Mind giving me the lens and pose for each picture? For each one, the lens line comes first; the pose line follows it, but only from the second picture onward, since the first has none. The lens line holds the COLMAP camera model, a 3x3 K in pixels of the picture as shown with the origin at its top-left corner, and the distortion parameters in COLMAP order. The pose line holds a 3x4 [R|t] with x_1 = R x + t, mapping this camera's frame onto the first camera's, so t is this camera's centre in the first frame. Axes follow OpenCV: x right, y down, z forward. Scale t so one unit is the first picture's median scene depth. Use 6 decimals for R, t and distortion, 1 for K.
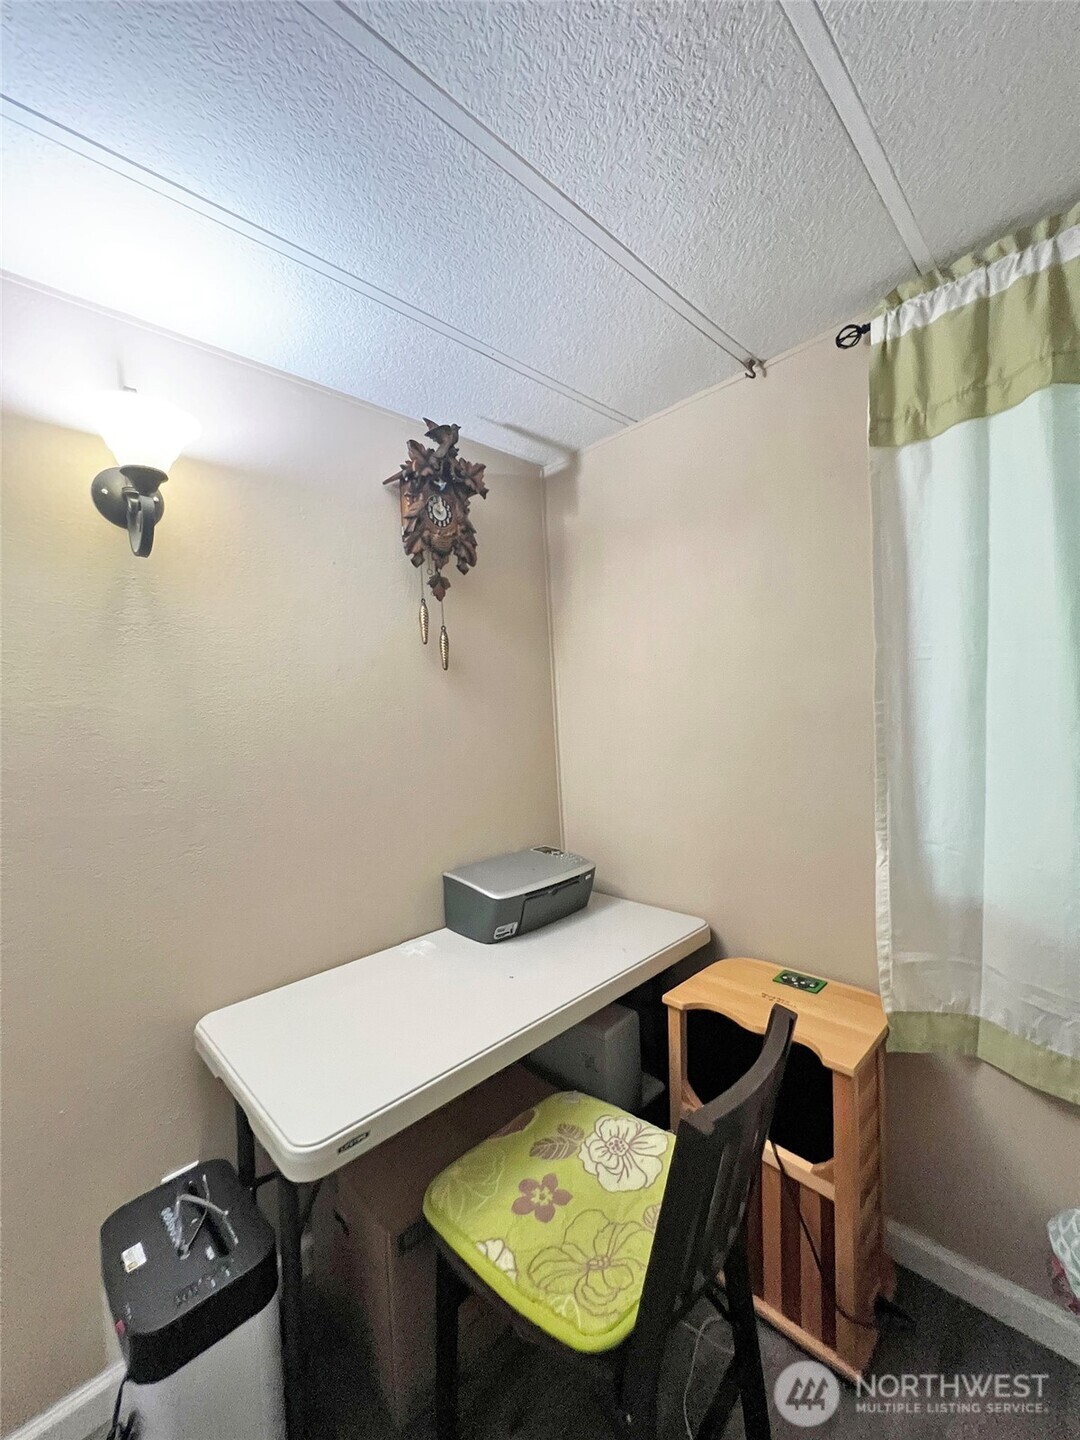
lens RADIAL K [[585.8, 0, 537.9], [0, 585.8, 721.4], [0, 0, 1]] dist [-0.000202, -0.000168]
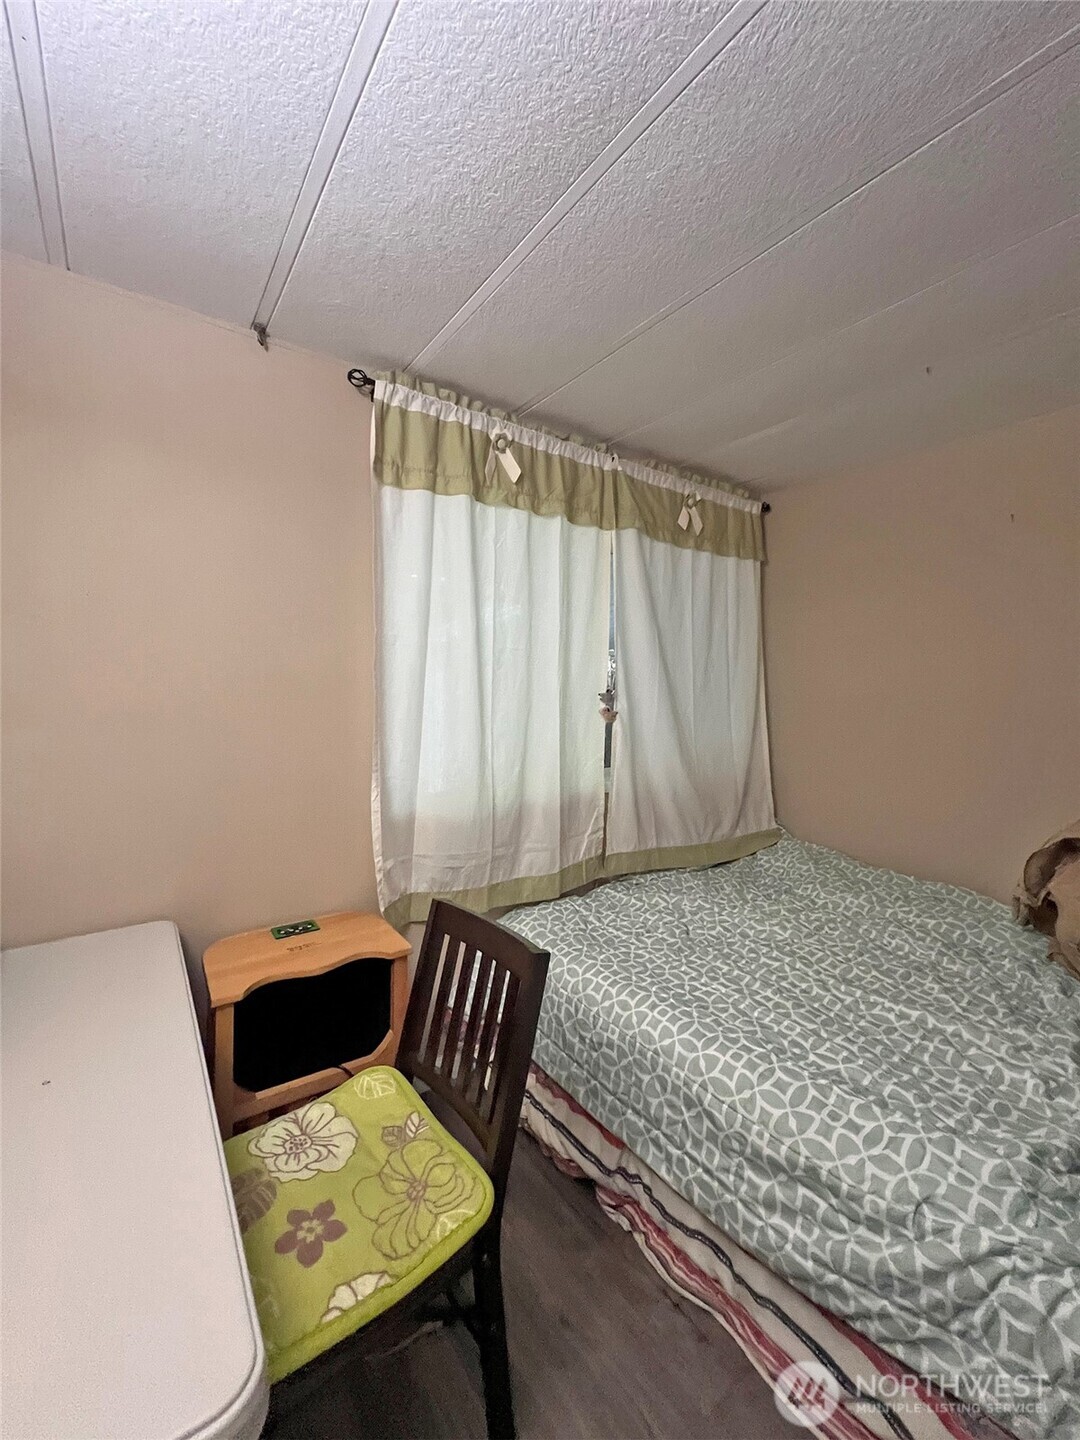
lens RADIAL K [[585.8, 0, 540.0], [0, 585.8, 714.6], [0, 0, 1]] dist [-0.000202, -0.000168]
pose [[0.142417, 0.013176, 0.989719, -0.697004], [0.011631, 0.999820, -0.014984, 0.088655], [-0.989738, 0.013646, 0.142238, 0.495124]]
